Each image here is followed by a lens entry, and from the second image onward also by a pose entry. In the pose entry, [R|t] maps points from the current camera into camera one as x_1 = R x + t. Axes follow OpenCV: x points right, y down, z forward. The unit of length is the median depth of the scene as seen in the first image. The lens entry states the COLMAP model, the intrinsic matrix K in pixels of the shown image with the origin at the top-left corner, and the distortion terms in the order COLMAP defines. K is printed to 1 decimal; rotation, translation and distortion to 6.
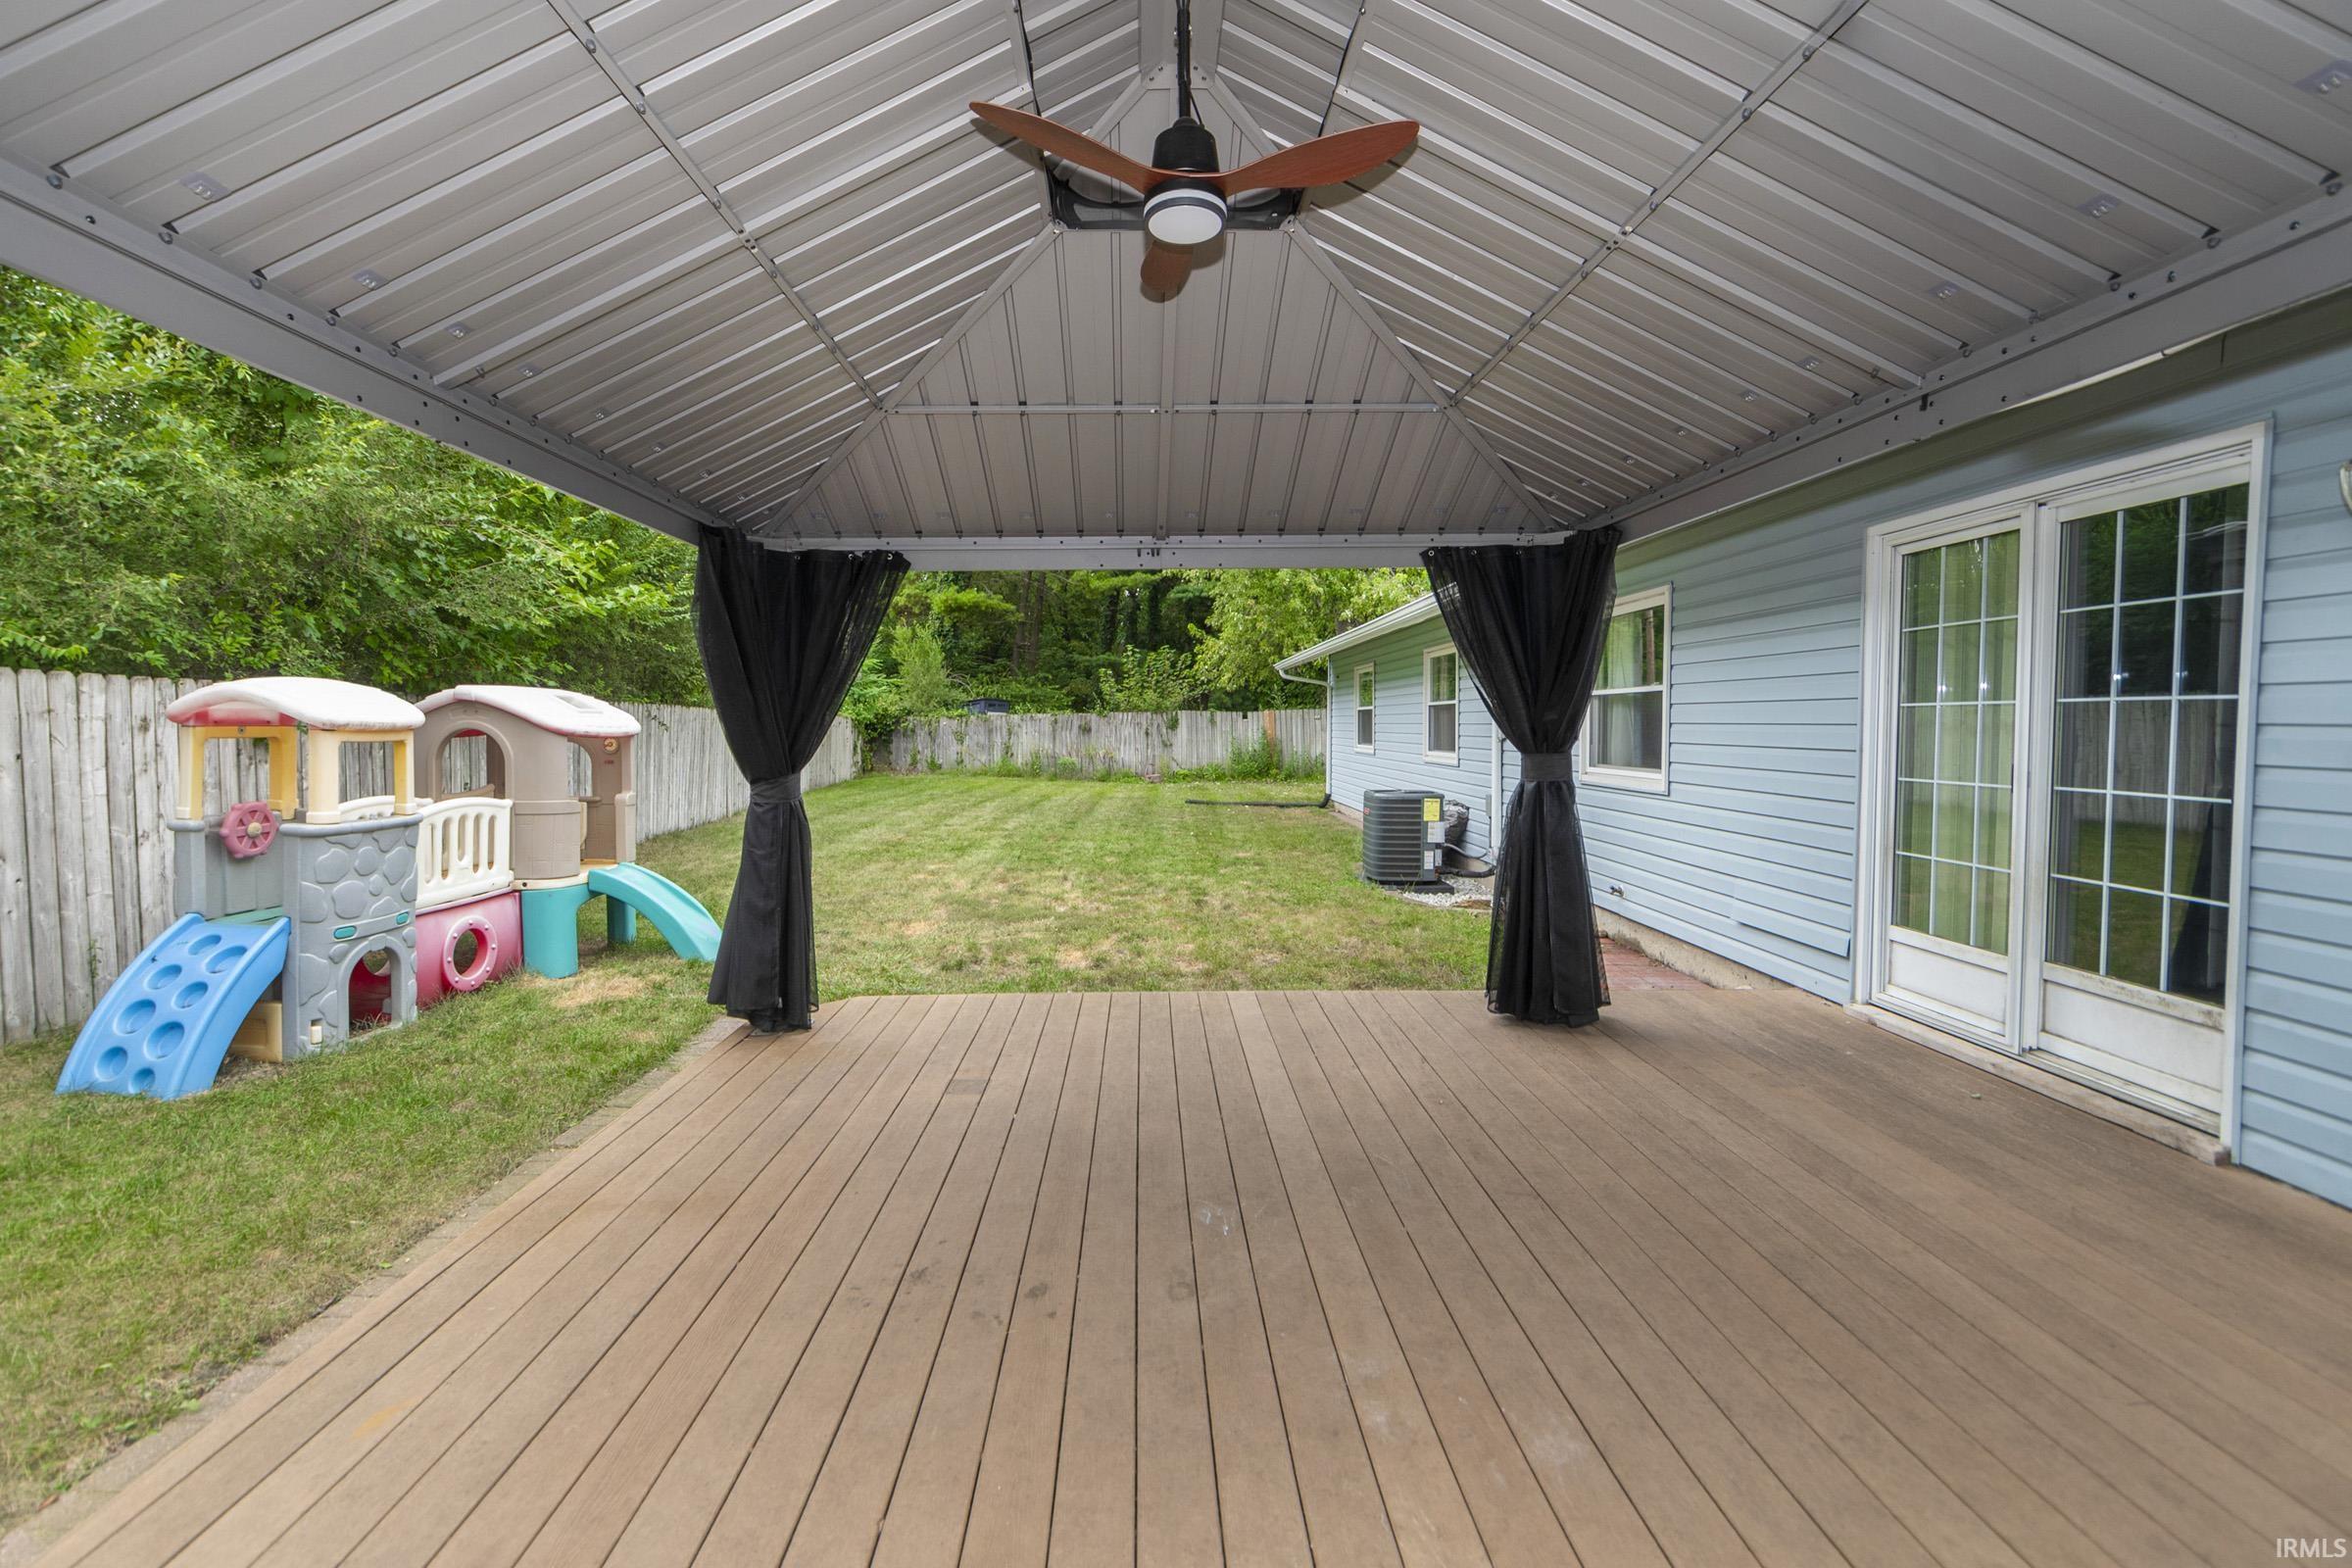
lens RADIAL K [[1024.6, 0, 1145.4], [0, 1024.6, 774.1], [0, 0, 1]] dist [-0.001827, -0.000021]
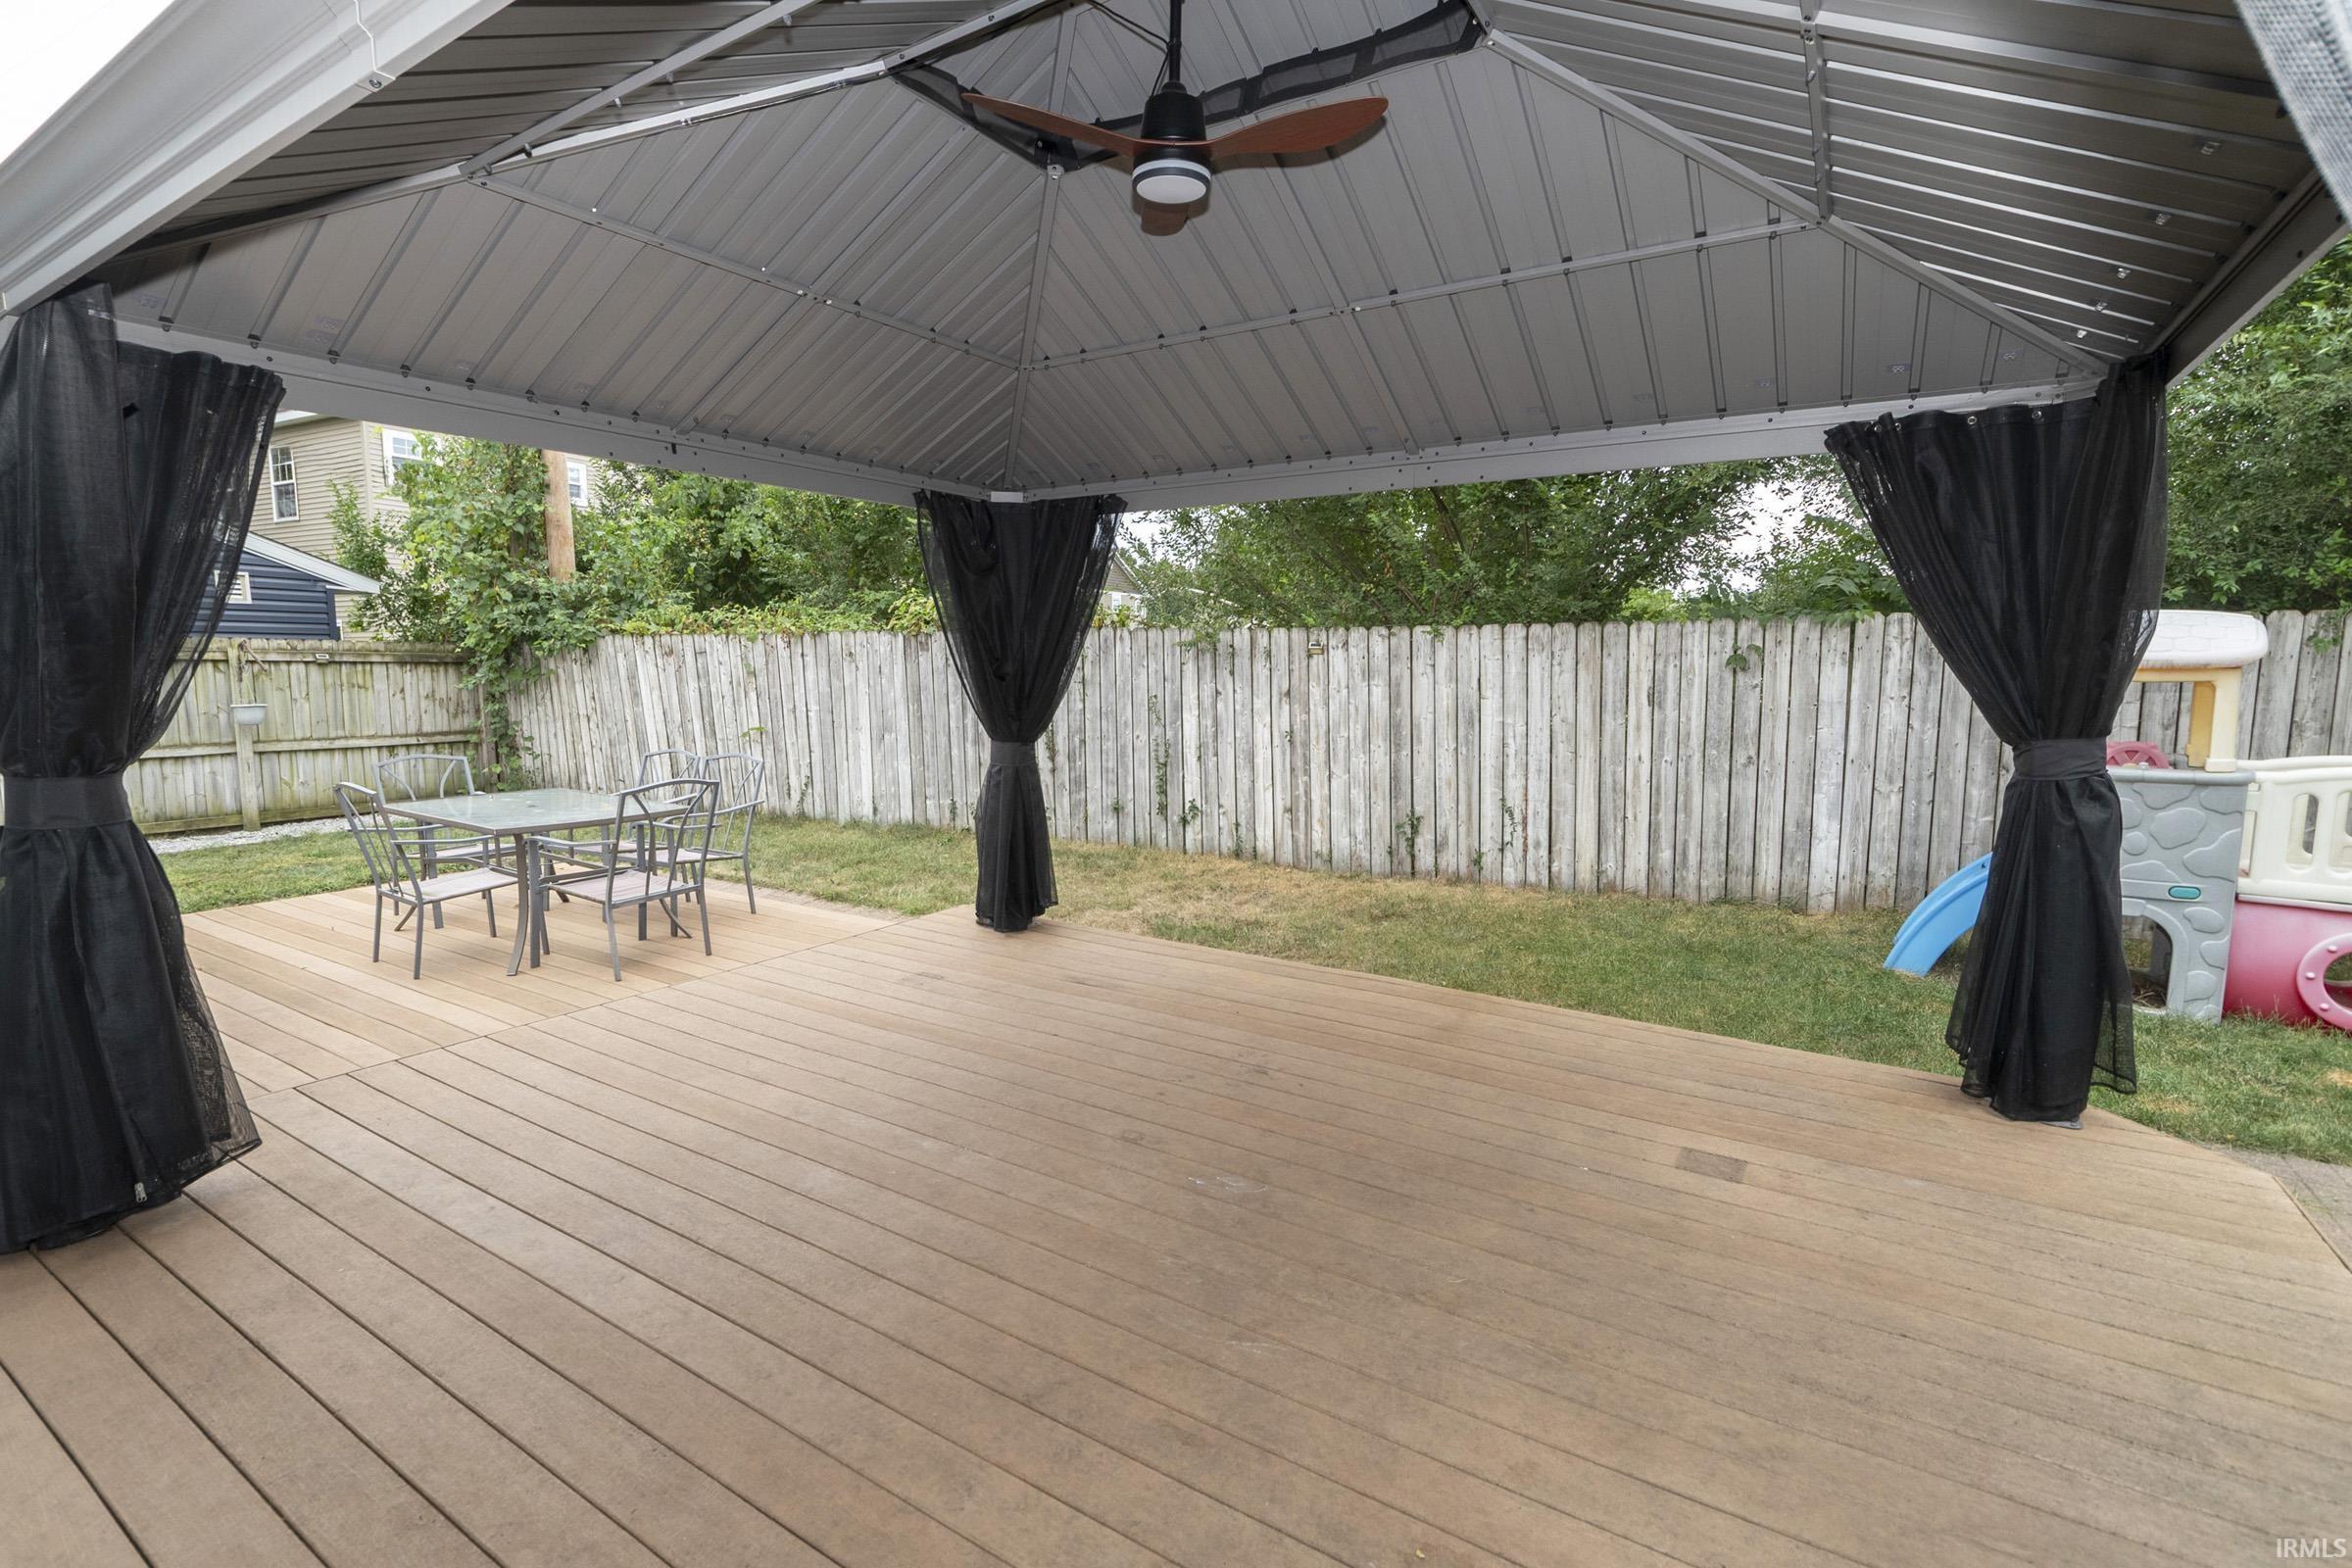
lens RADIAL K [[1048.5, 0, 1176.0], [0, 1048.5, 784.0], [0, 0, 1]] dist [0.000854, 0.000671]
pose [[-0.530062, 0.105445, -0.841377, 0.093587], [-0.041422, 0.987834, 0.149895, -0.009346], [0.846947, 0.114305, -0.519245, 0.151495]]
